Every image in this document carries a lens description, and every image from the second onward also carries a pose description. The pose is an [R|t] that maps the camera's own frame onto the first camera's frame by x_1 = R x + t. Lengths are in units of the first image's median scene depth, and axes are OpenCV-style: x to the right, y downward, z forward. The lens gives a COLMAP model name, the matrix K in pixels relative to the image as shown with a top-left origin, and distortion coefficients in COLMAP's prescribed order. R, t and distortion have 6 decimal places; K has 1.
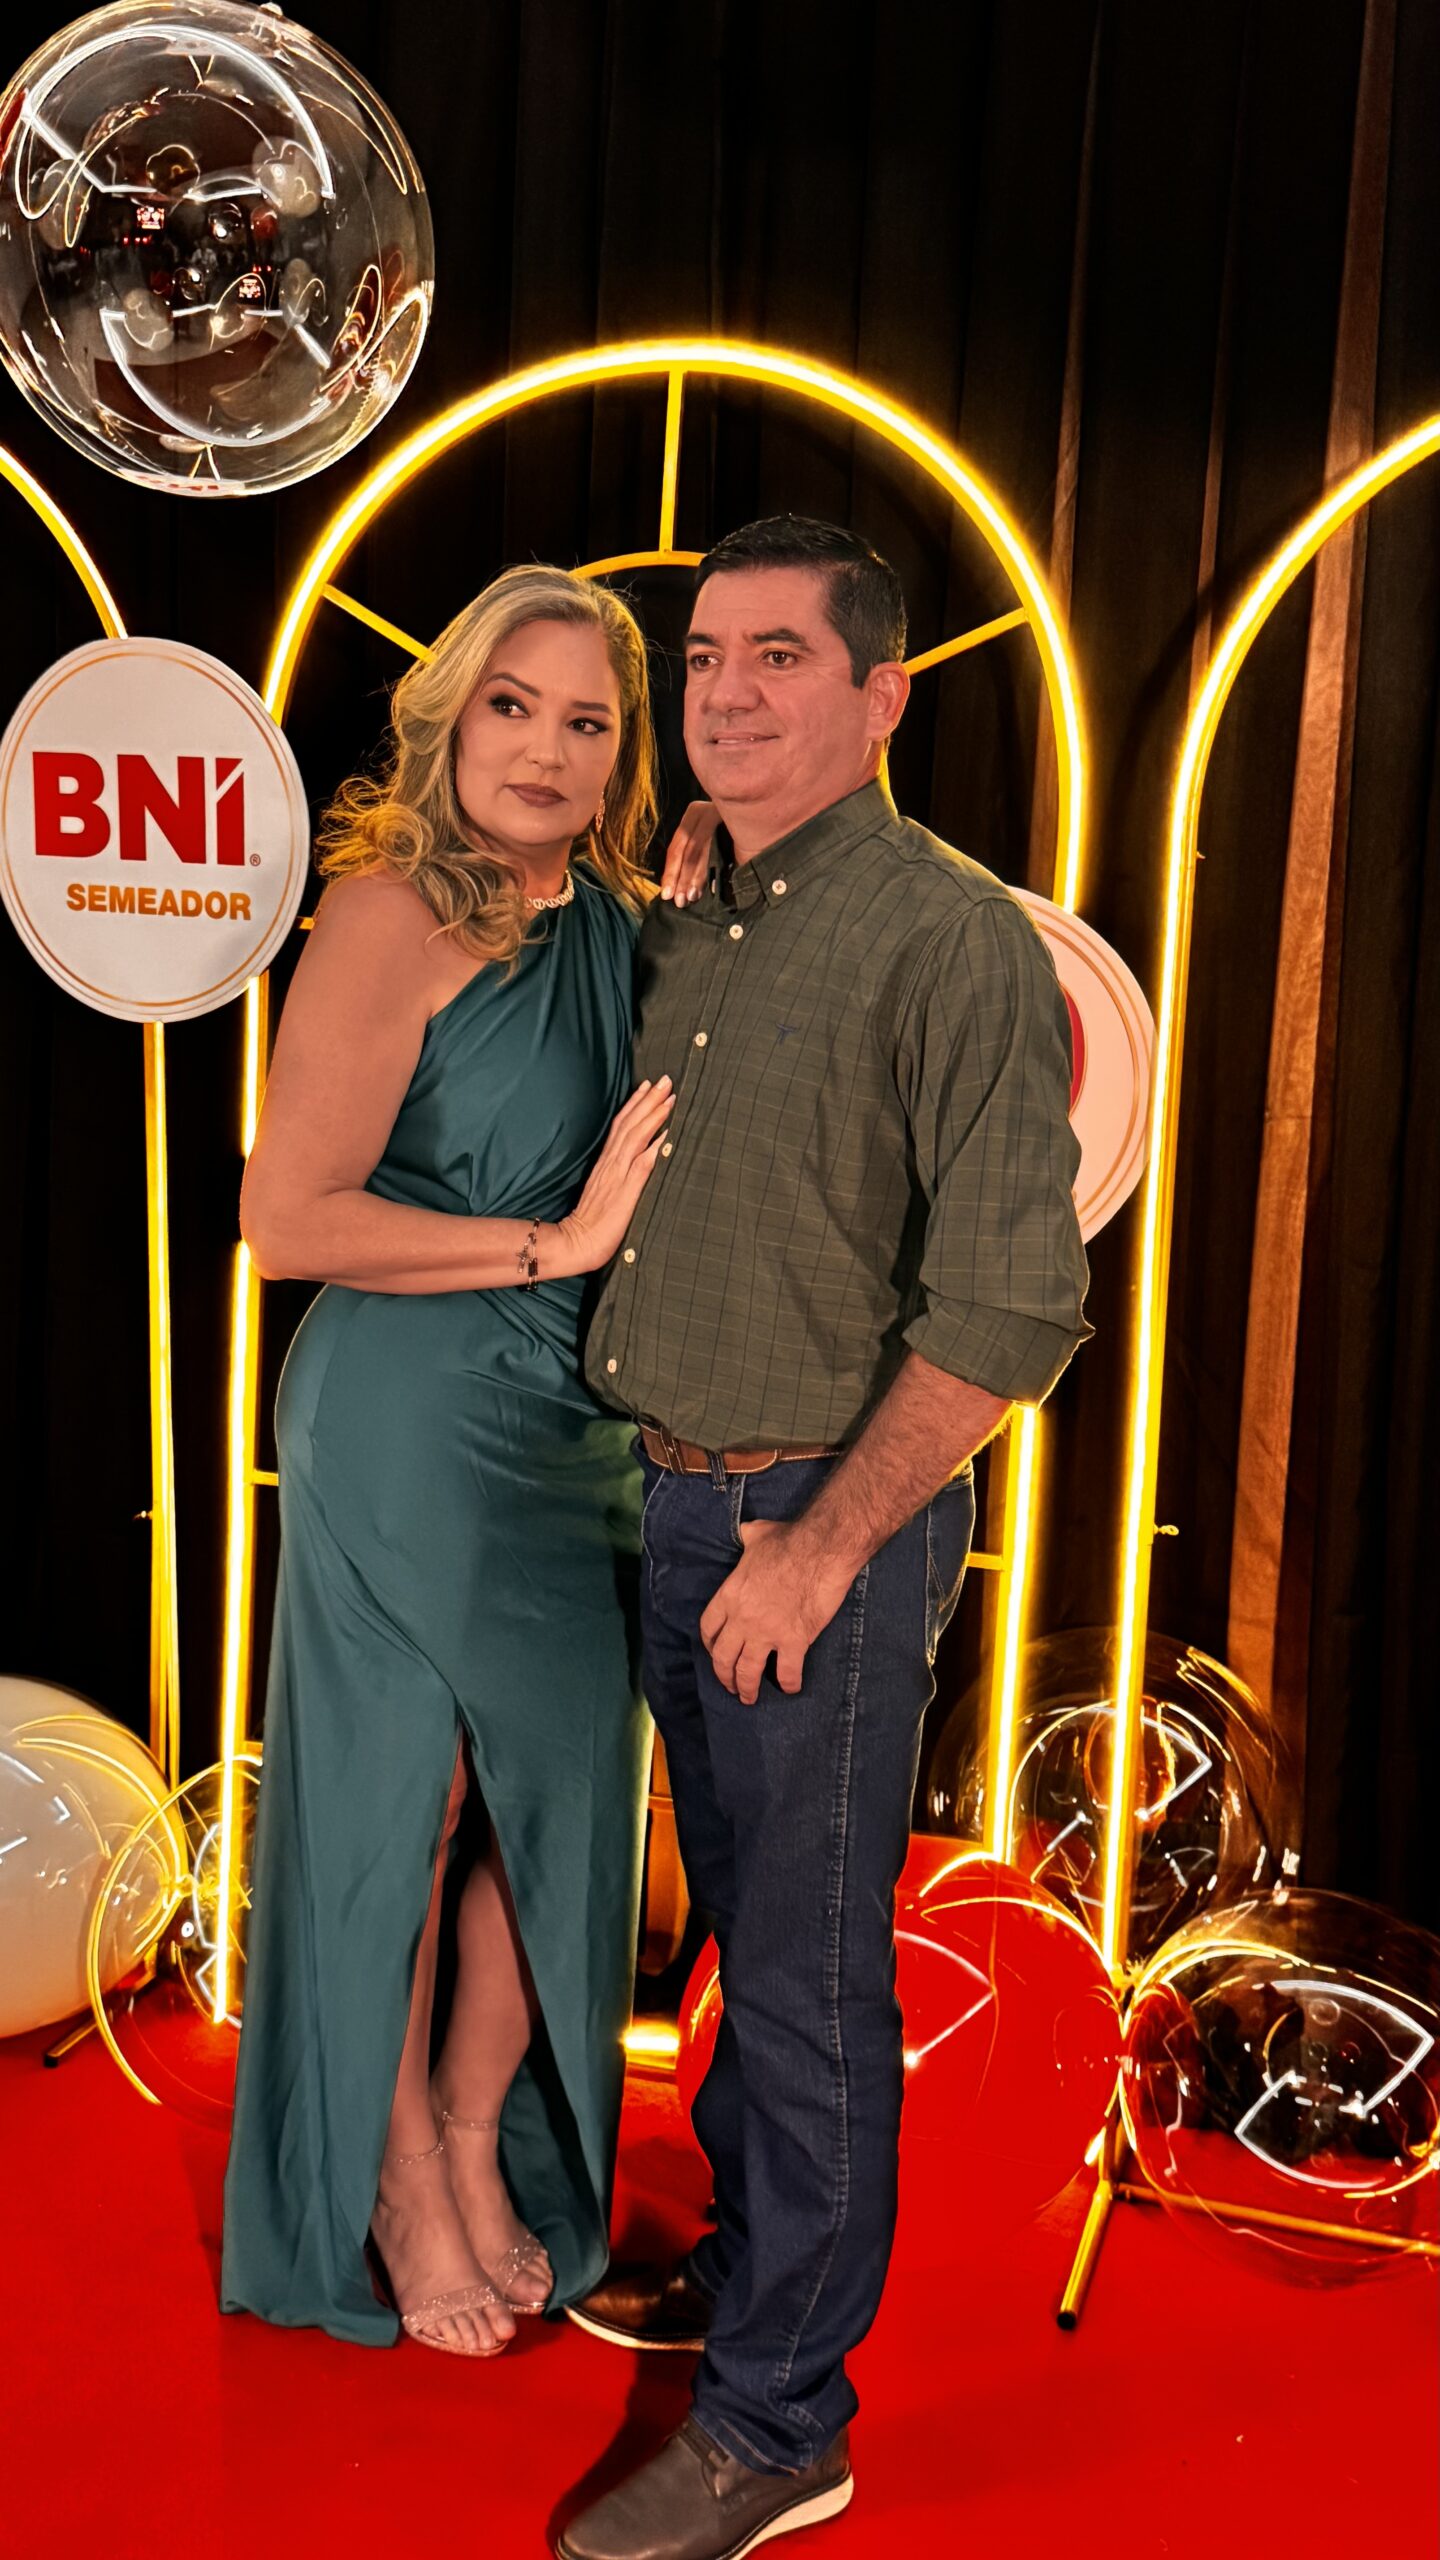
lens RADIAL K [[2407.0, 0, 725.0], [0, 2407.0, 1285.4], [0, 0, 1]] dist [0.051654, 0.000000]
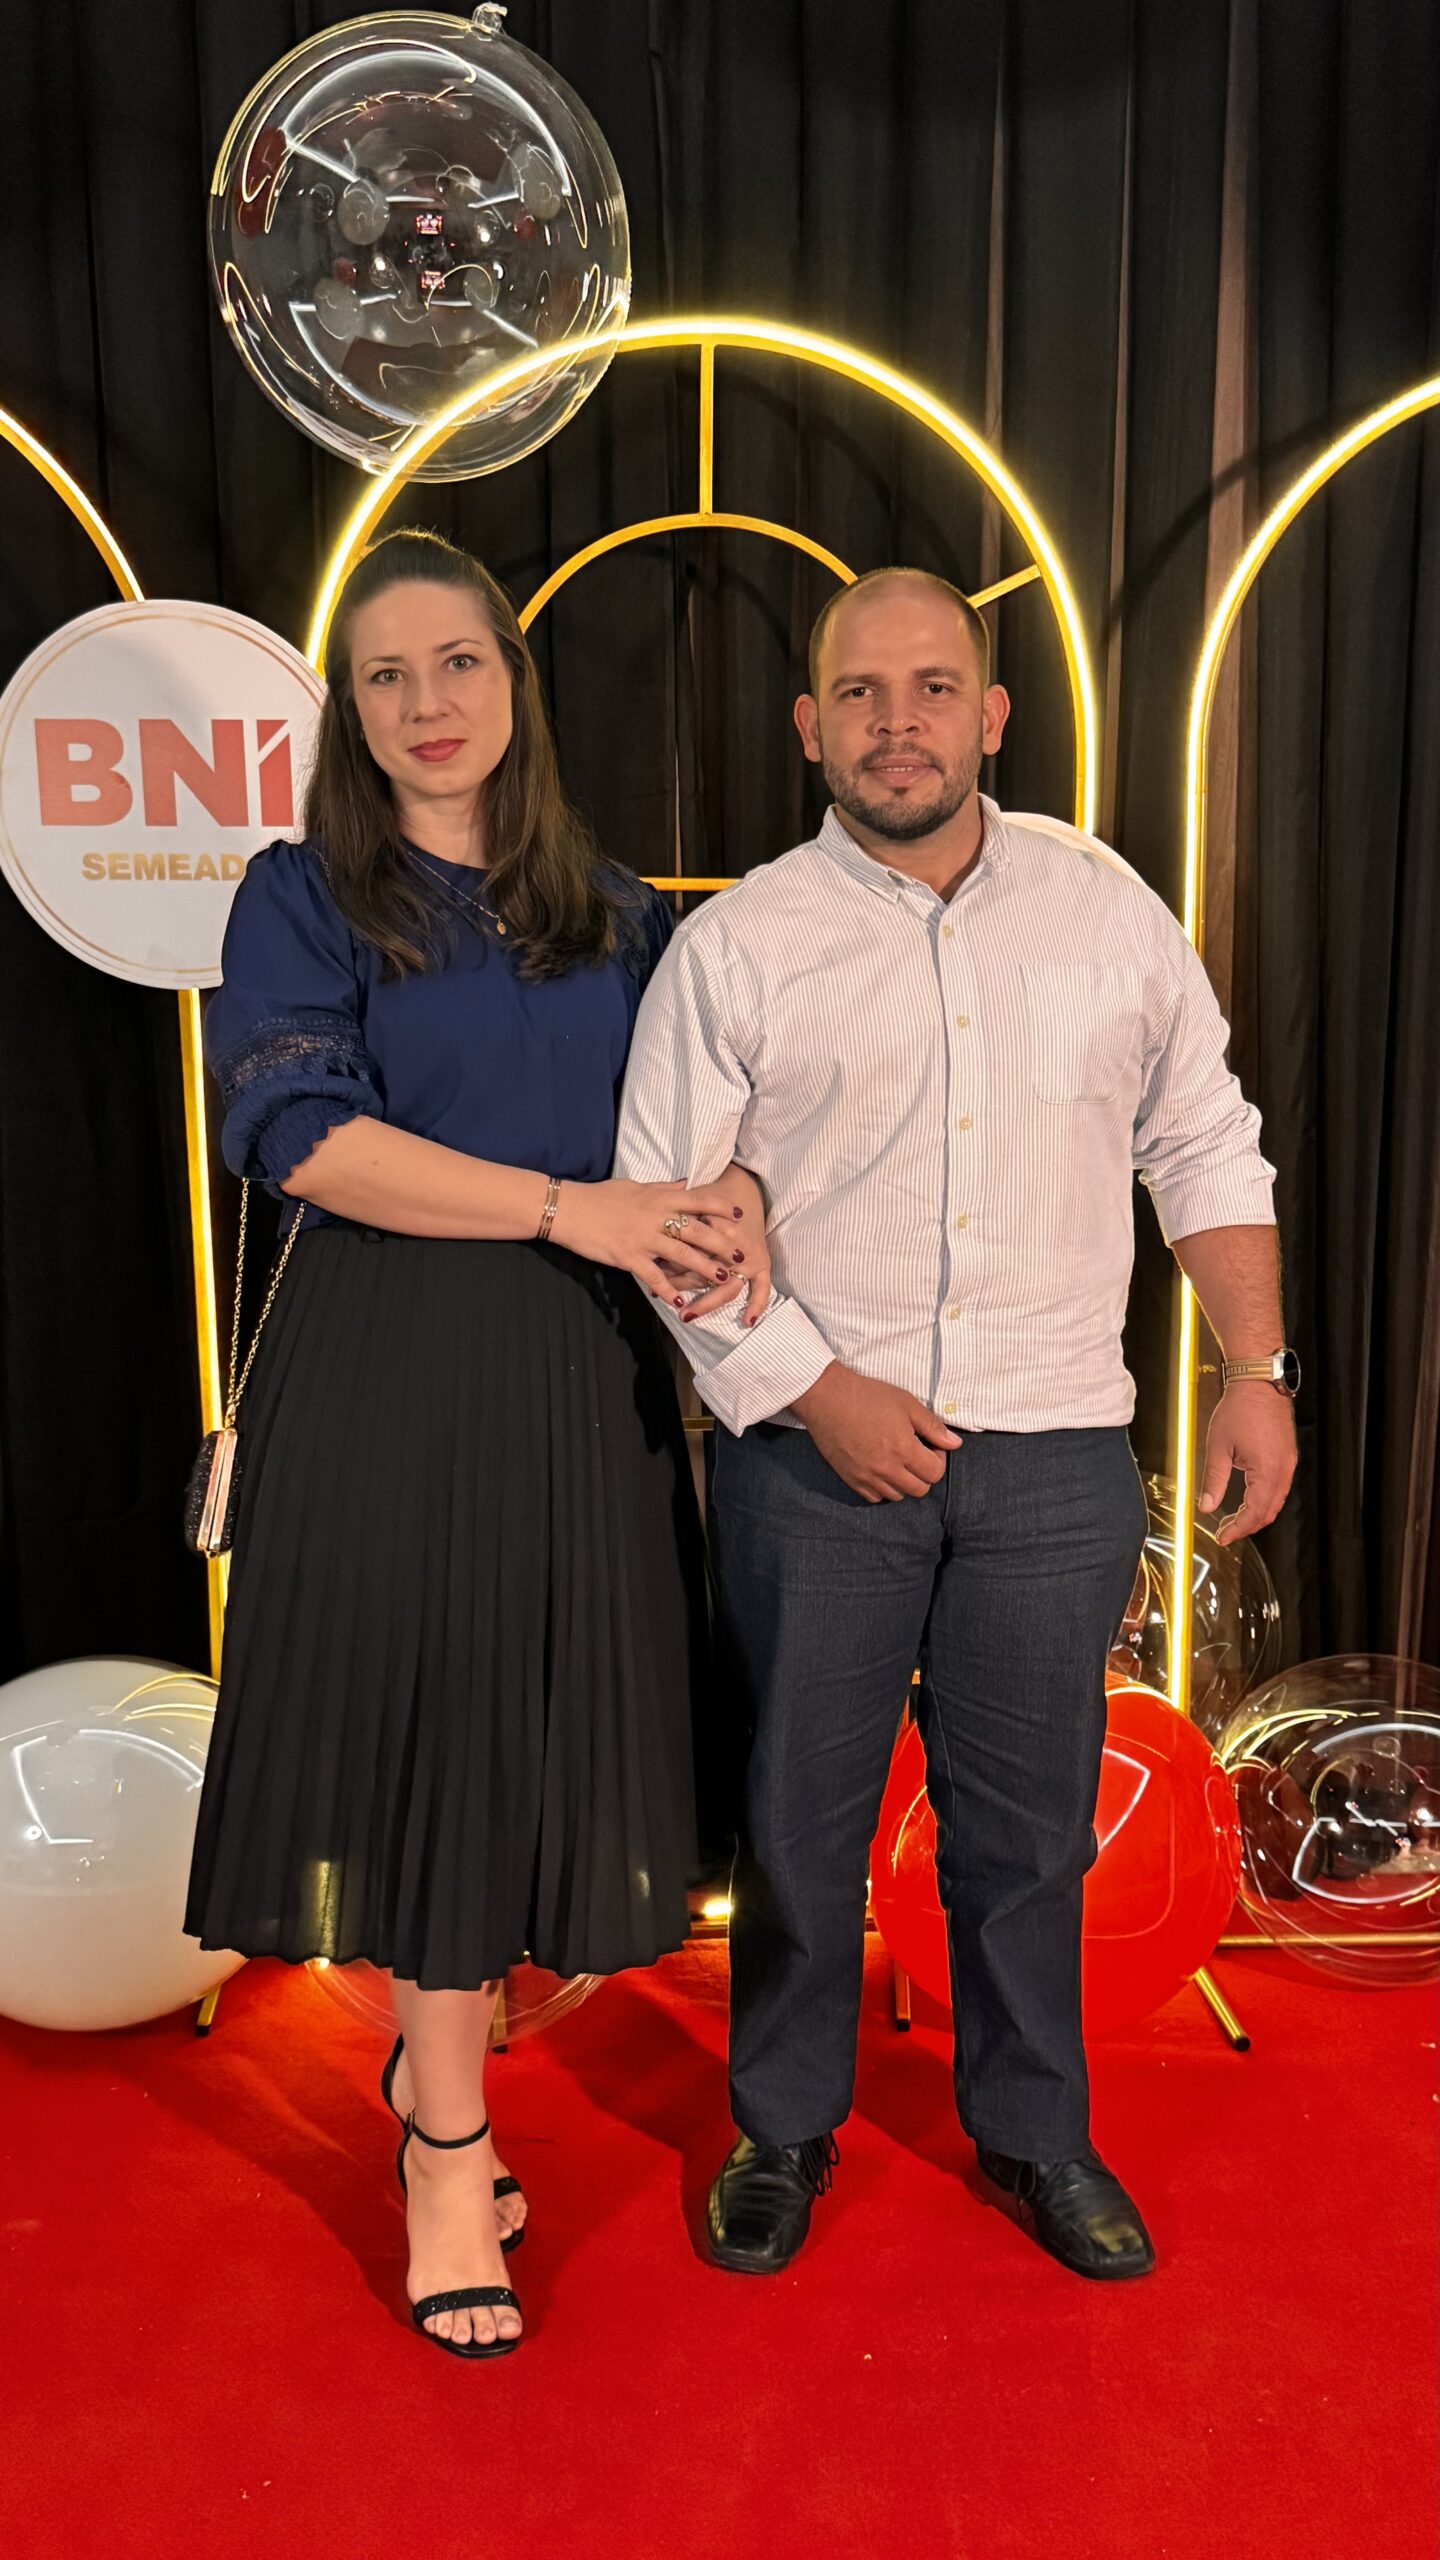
lens RADIAL K [[2407.0, 0, 731.7], [0, 2407.0, 1279.1], [0, 0, 1]] dist [0.051654, 0.000000]
pose [[0.938027, -0.103111, 0.330867, -0.377631], [0.098942, 0.994657, 0.029467, 0.002758], [-0.332137, 0.005096, 0.943217, -0.011301]]
